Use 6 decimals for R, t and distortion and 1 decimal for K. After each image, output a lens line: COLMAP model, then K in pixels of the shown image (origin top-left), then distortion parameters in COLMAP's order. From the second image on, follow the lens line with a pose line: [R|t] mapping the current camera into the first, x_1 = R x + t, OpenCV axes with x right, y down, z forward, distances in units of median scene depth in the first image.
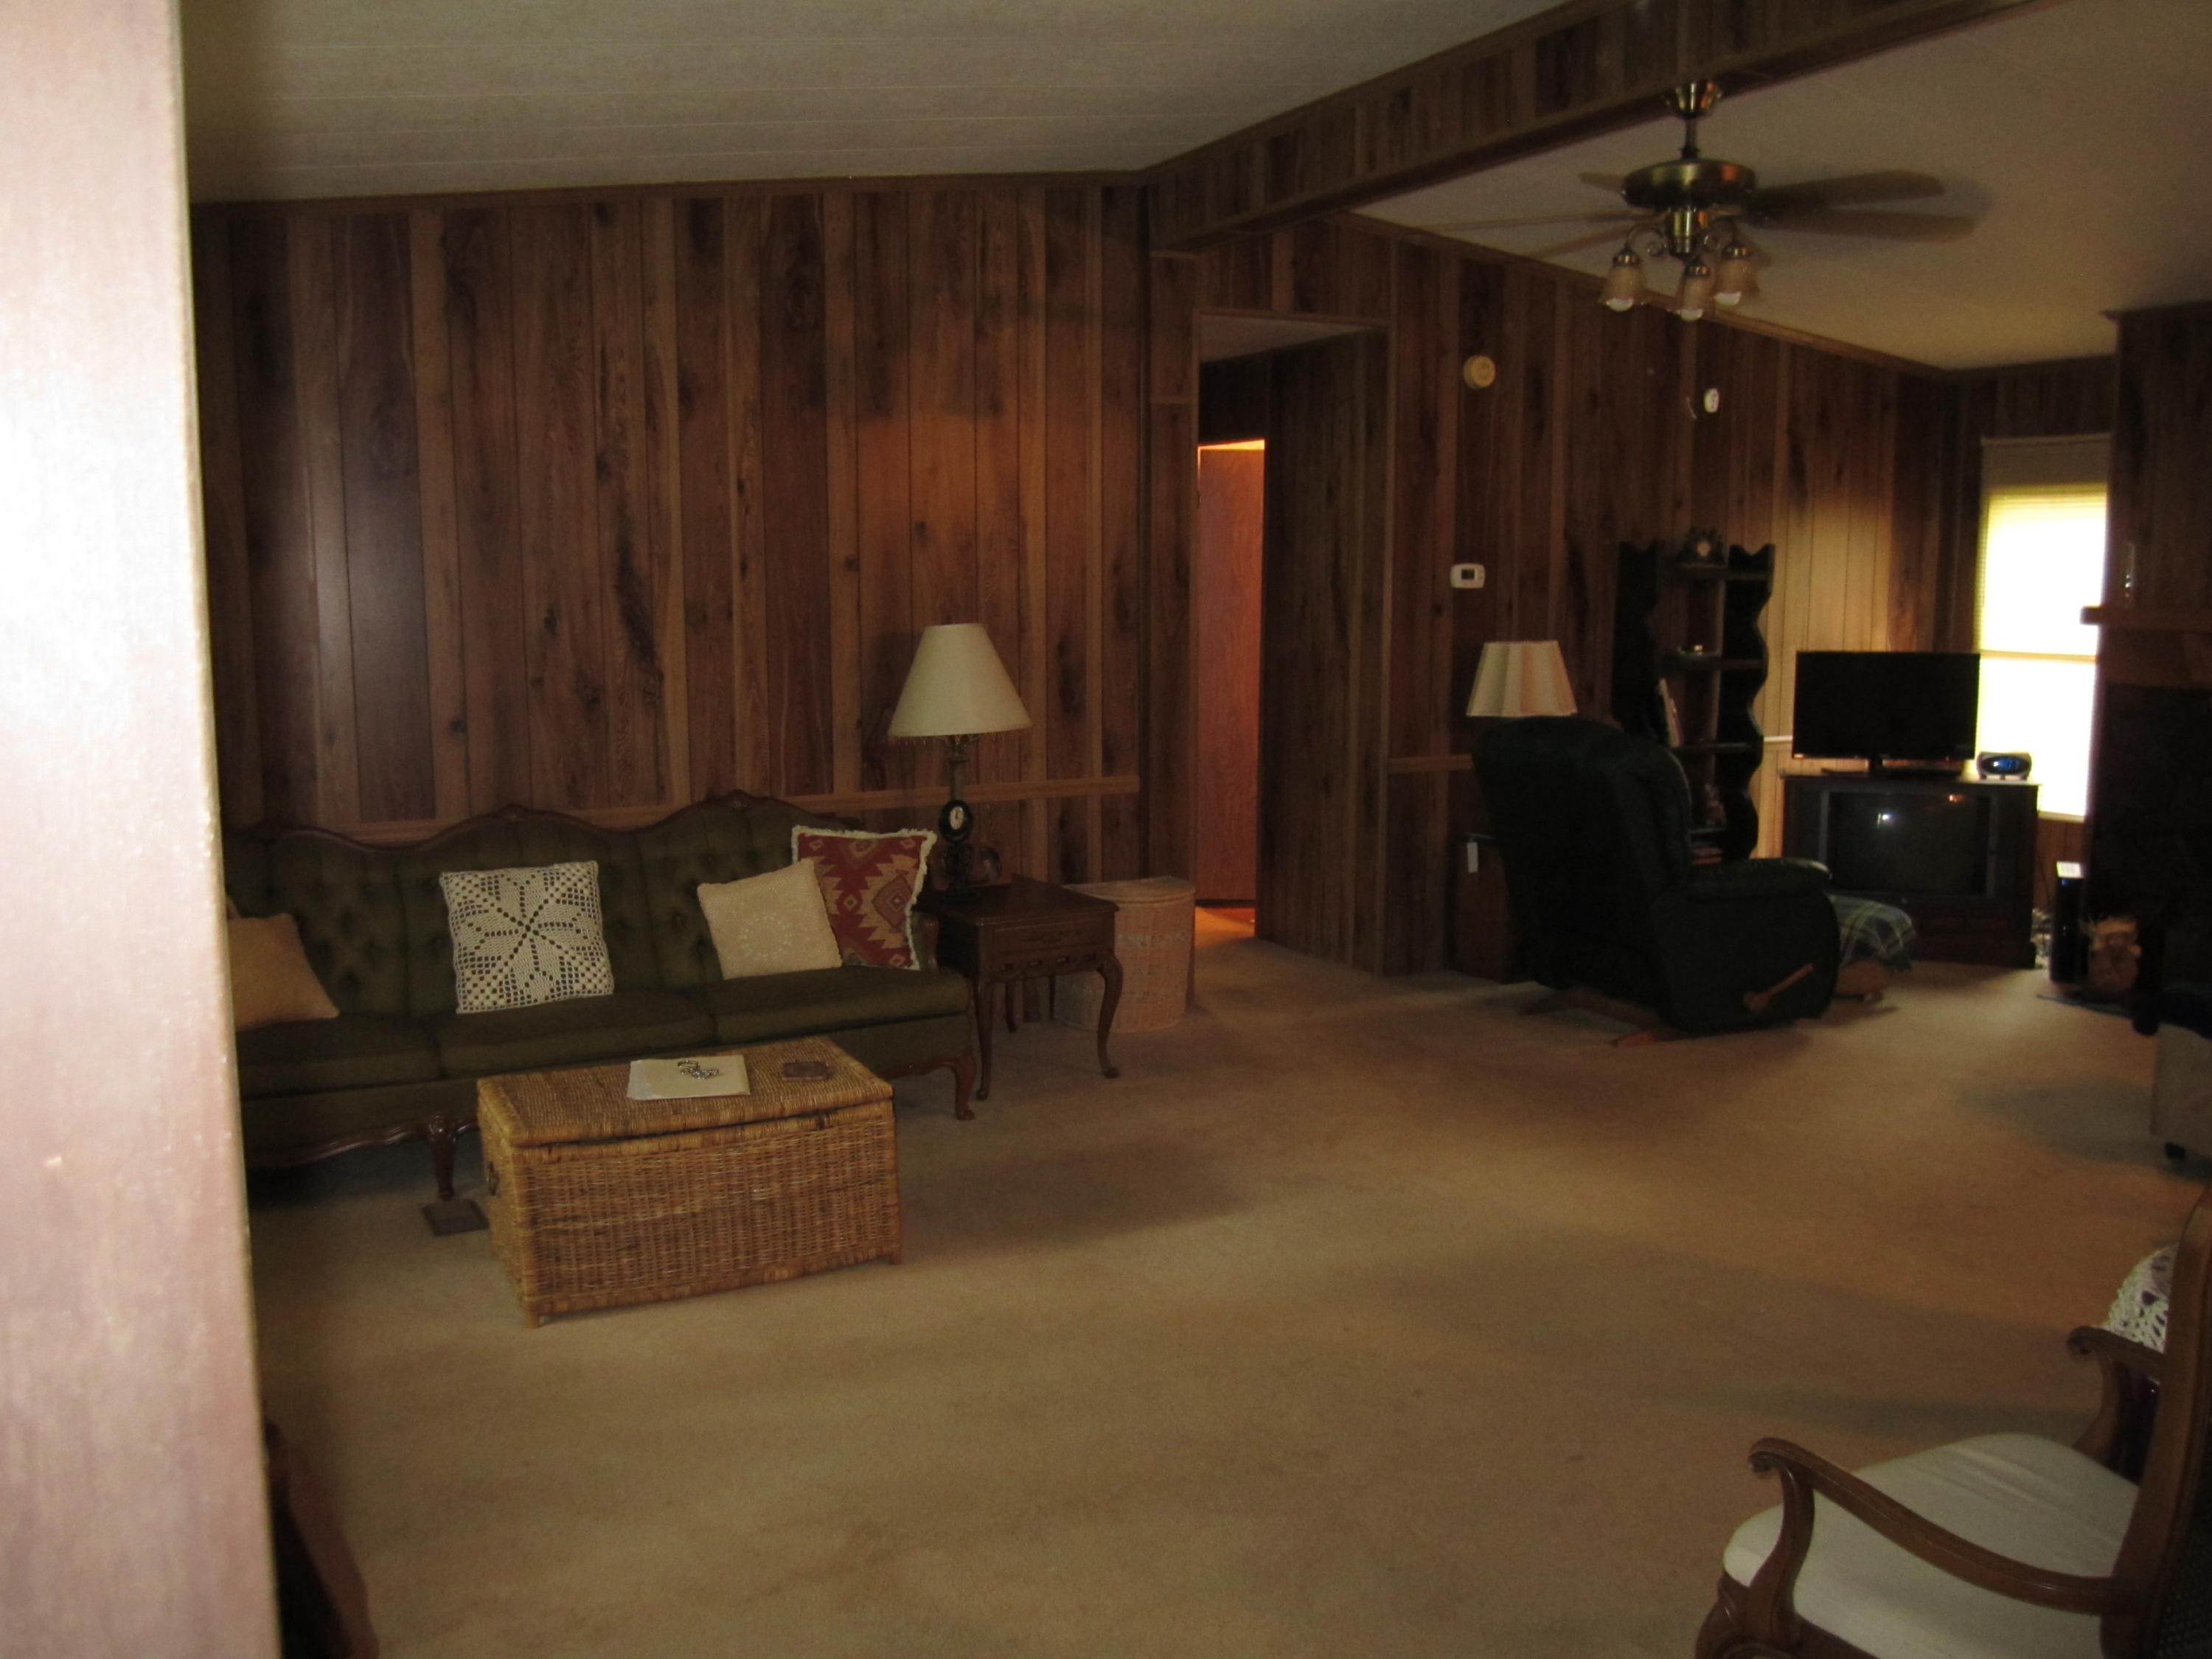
lens RADIAL K [[1811.5, 0, 1106.0], [0, 1811.5, 829.5], [0, 0, 1]] dist [-0.041905, -0.013742]
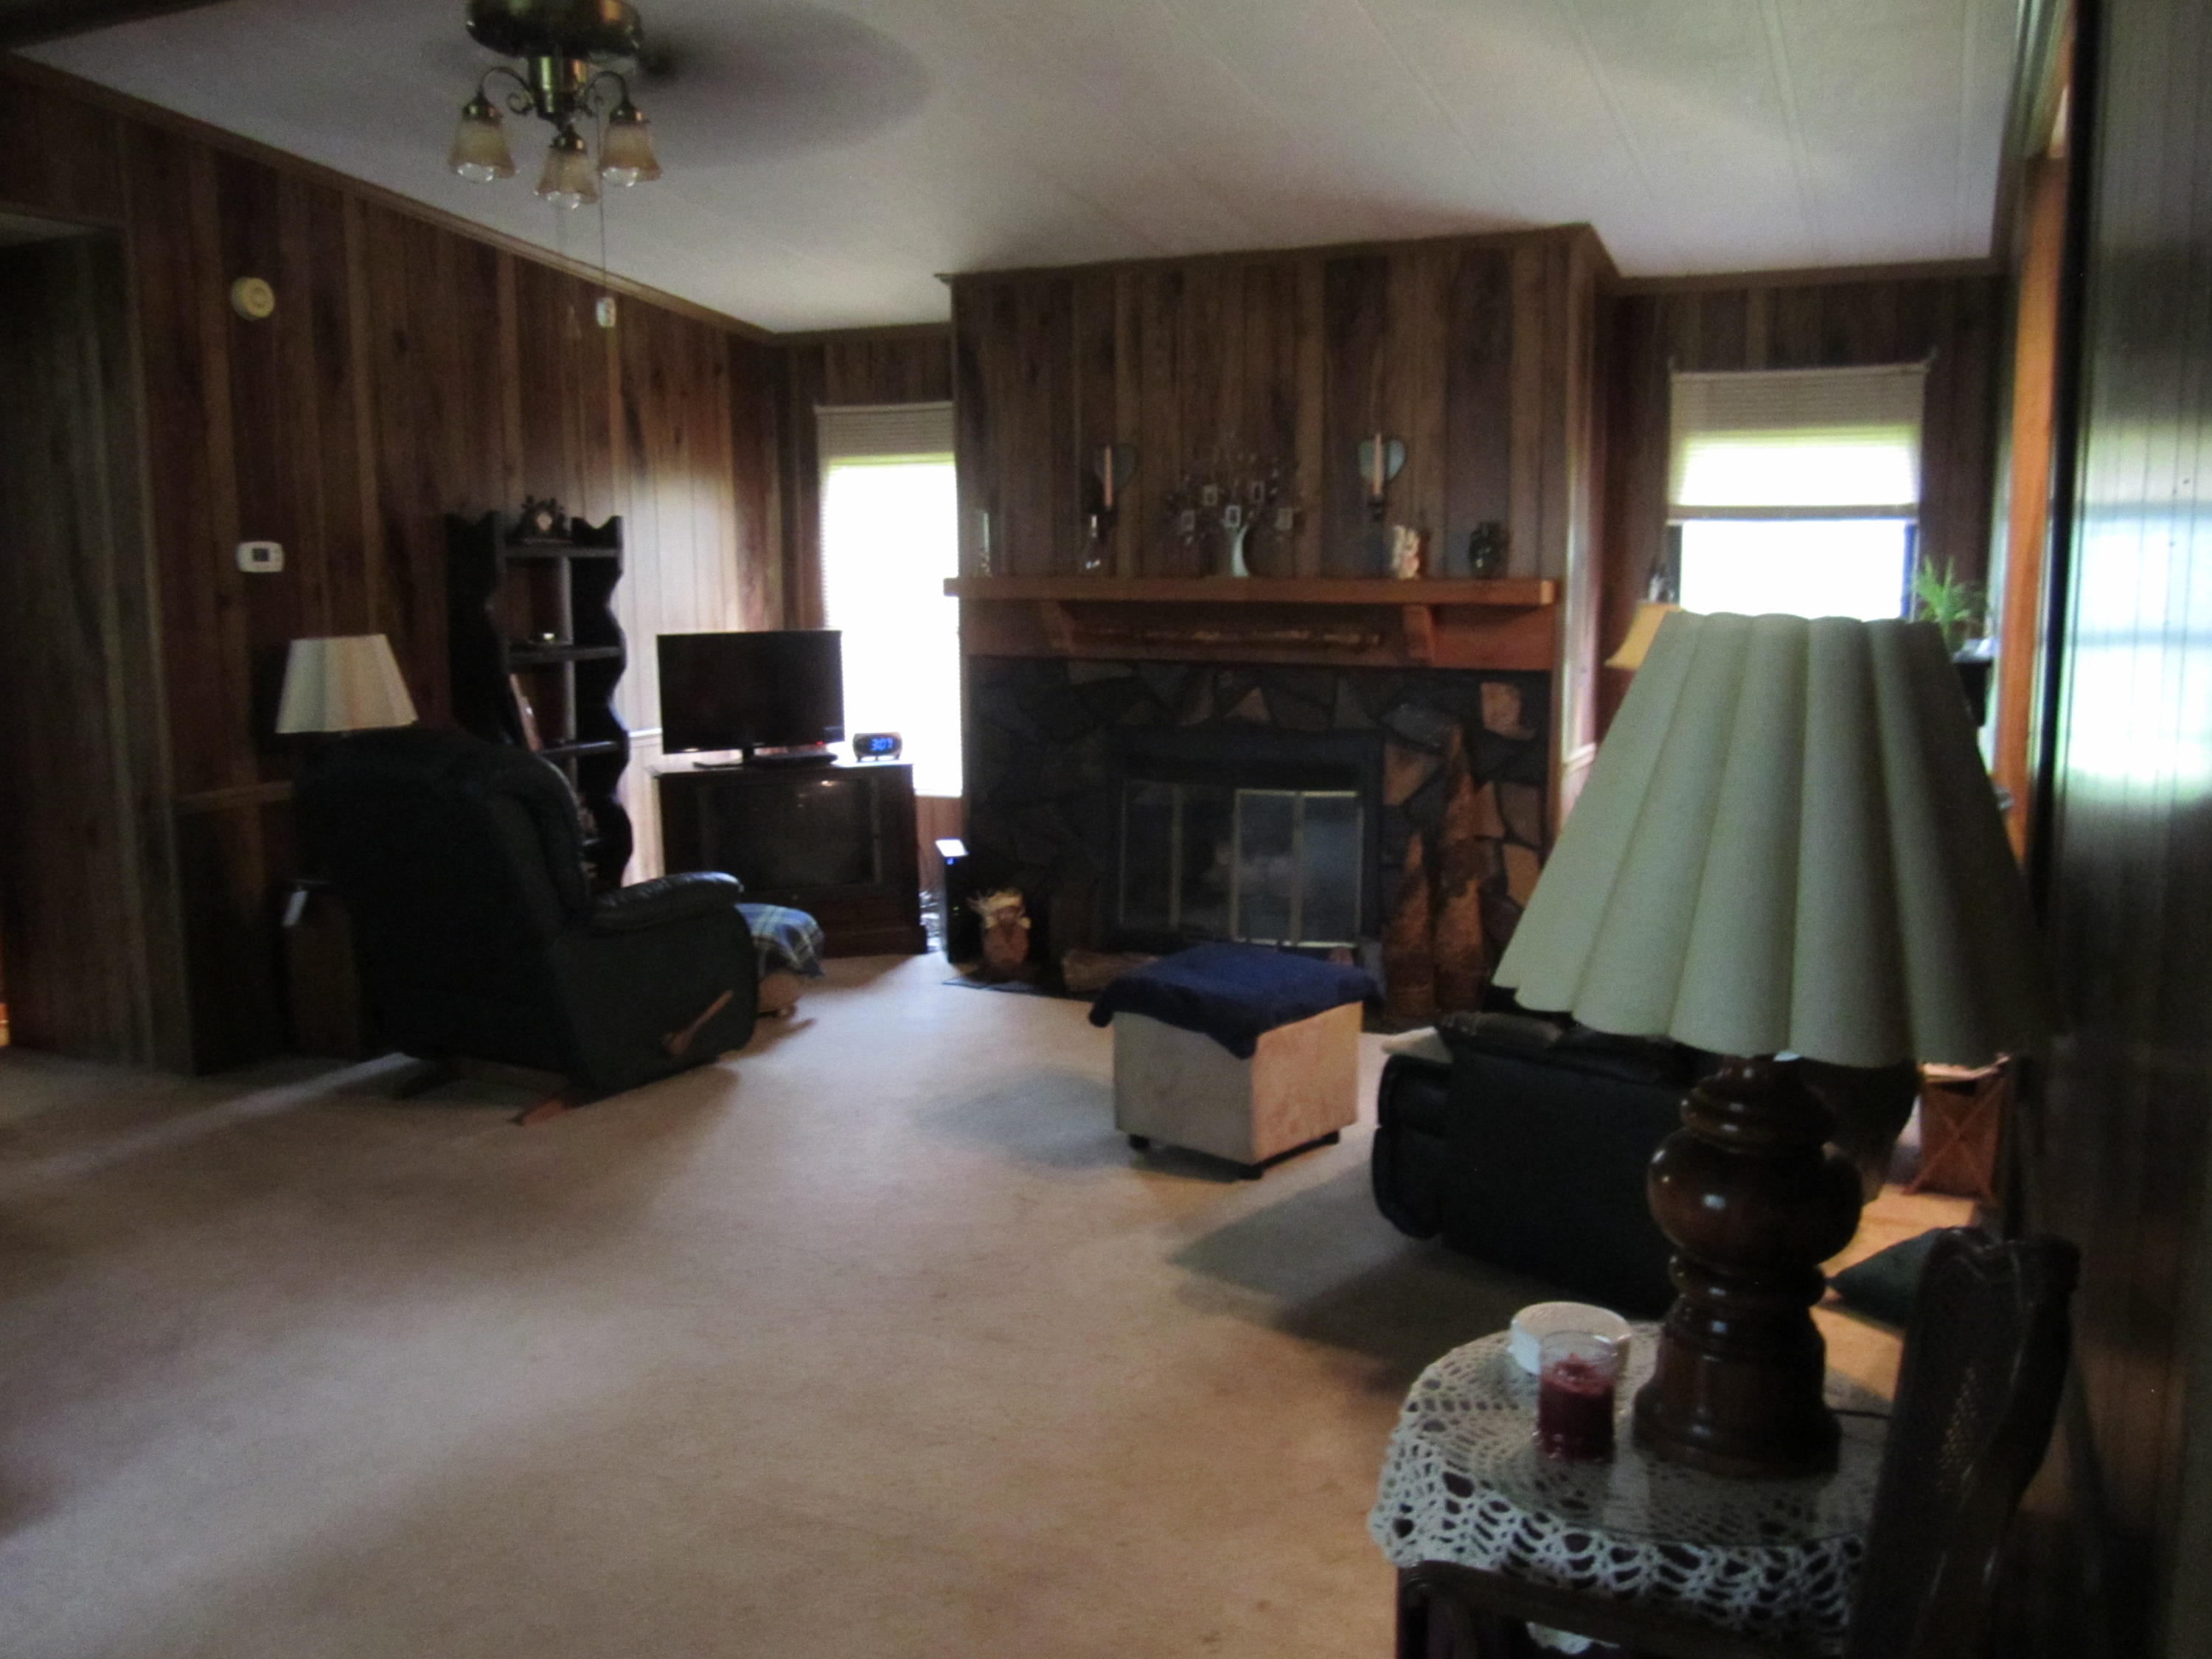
lens RADIAL K [[1811.5, 0, 1106.0], [0, 1811.5, 829.5], [0, 0, 1]] dist [-0.041905, -0.013742]
pose [[0.797192, -0.096961, 0.595888, 0.016298], [0.093121, 0.994955, 0.037317, -0.016136], [-0.596500, 0.025740, 0.802200, 0.151606]]
